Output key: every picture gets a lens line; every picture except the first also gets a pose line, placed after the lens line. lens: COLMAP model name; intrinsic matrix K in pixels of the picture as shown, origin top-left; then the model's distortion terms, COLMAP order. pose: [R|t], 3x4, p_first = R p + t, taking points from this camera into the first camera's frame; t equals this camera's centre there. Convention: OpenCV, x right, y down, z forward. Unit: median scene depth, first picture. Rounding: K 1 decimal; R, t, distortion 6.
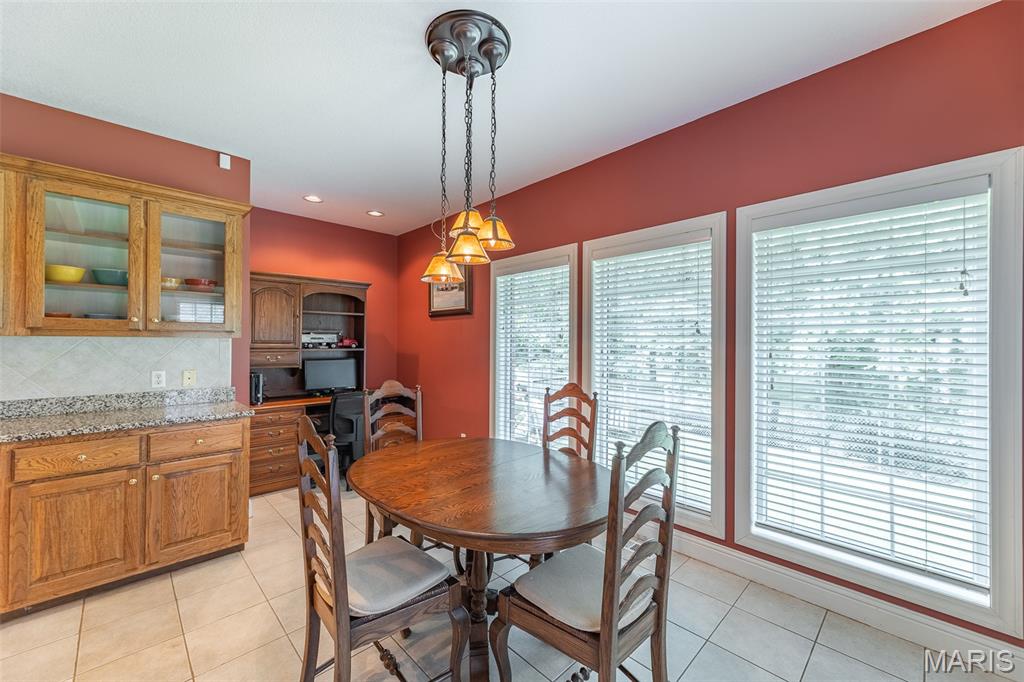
lens RADIAL K [[404.6, 0, 510.3], [0, 404.6, 340.8], [0, 0, 1]] dist [0.005574, -0.000863]
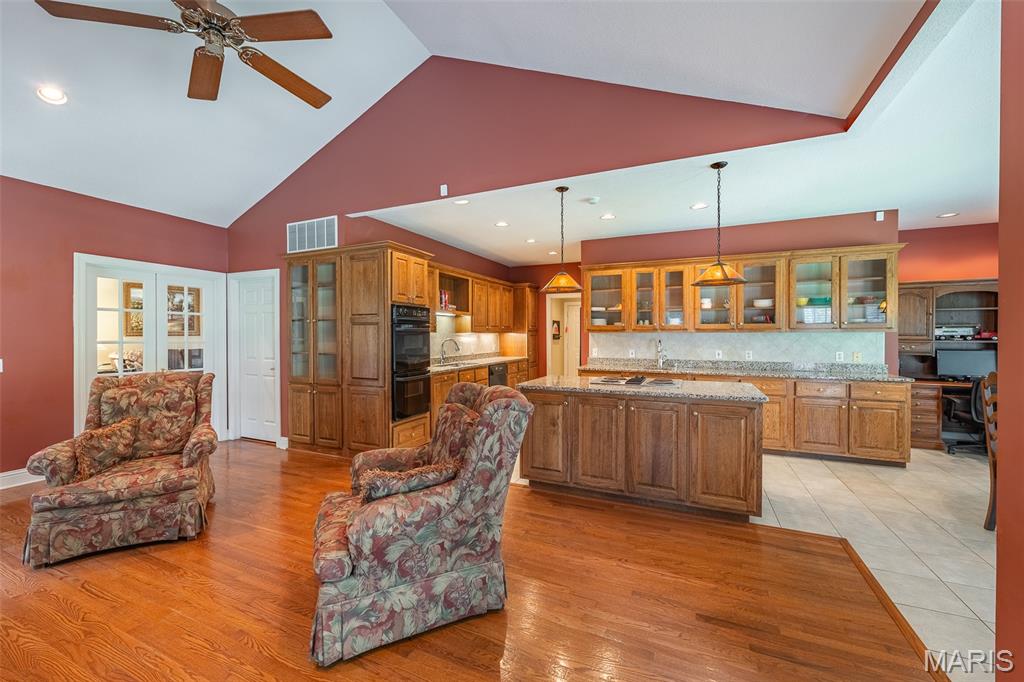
lens RADIAL K [[404.6, 0, 513.4], [0, 404.6, 336.8], [0, 0, 1]] dist [0.005574, -0.000863]
pose [[0.372527, -0.000885, -0.928021, 0.154591], [0.003893, 0.999992, 0.000610, 0.003537], [0.928013, -0.003840, 0.372528, -0.656748]]
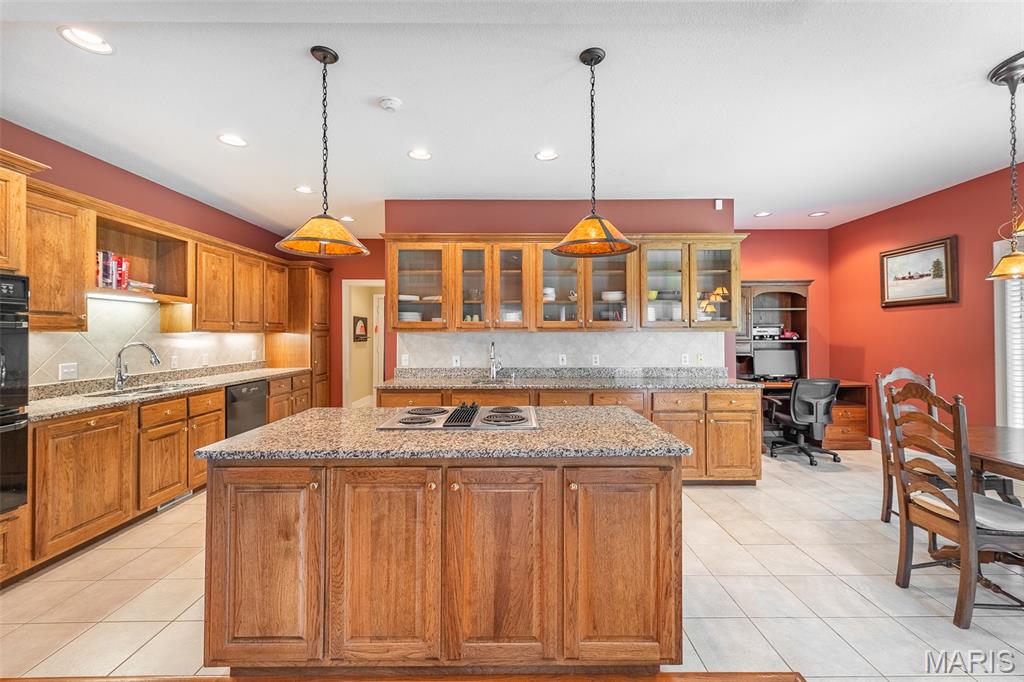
lens RADIAL K [[404.6, 0, 512.2], [0, 404.6, 332.8], [0, 0, 1]] dist [0.005574, -0.000863]
pose [[0.718339, -0.011874, -0.695592, -0.194793], [0.007724, 0.999929, -0.009092, 0.002943], [0.695650, 0.001158, 0.718380, -0.378735]]
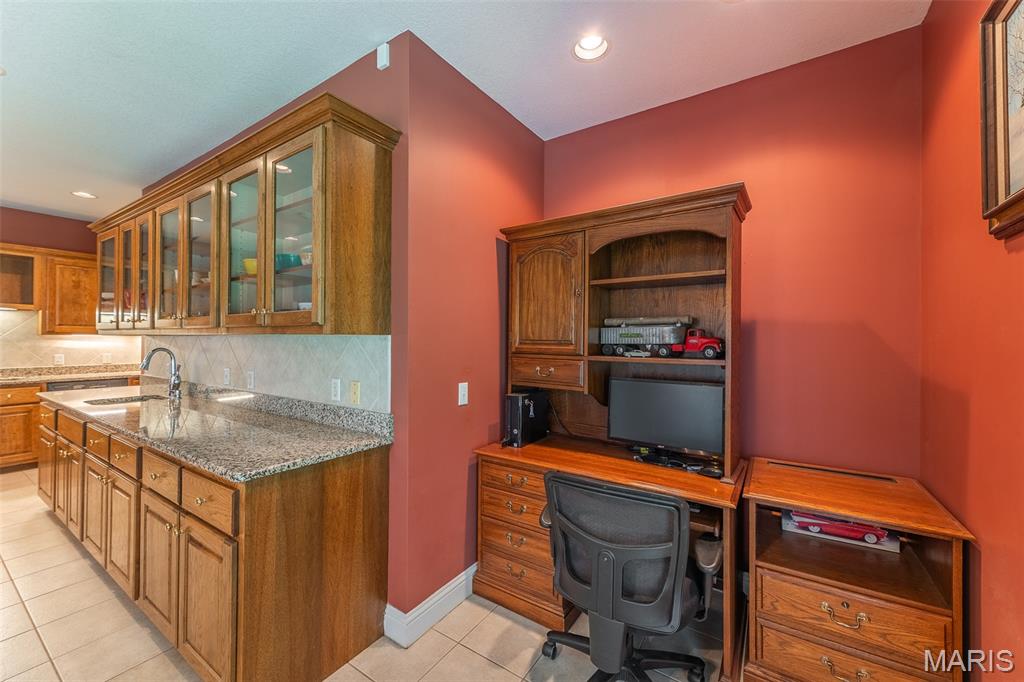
lens RADIAL K [[404.6, 0, 514.3], [0, 404.6, 337.6], [0, 0, 1]] dist [0.005574, -0.000863]
pose [[0.207797, -0.007950, -0.978140, -0.033895], [-0.003091, 0.999957, -0.008784, 0.001300], [0.978167, 0.004849, 0.207764, 0.825832]]
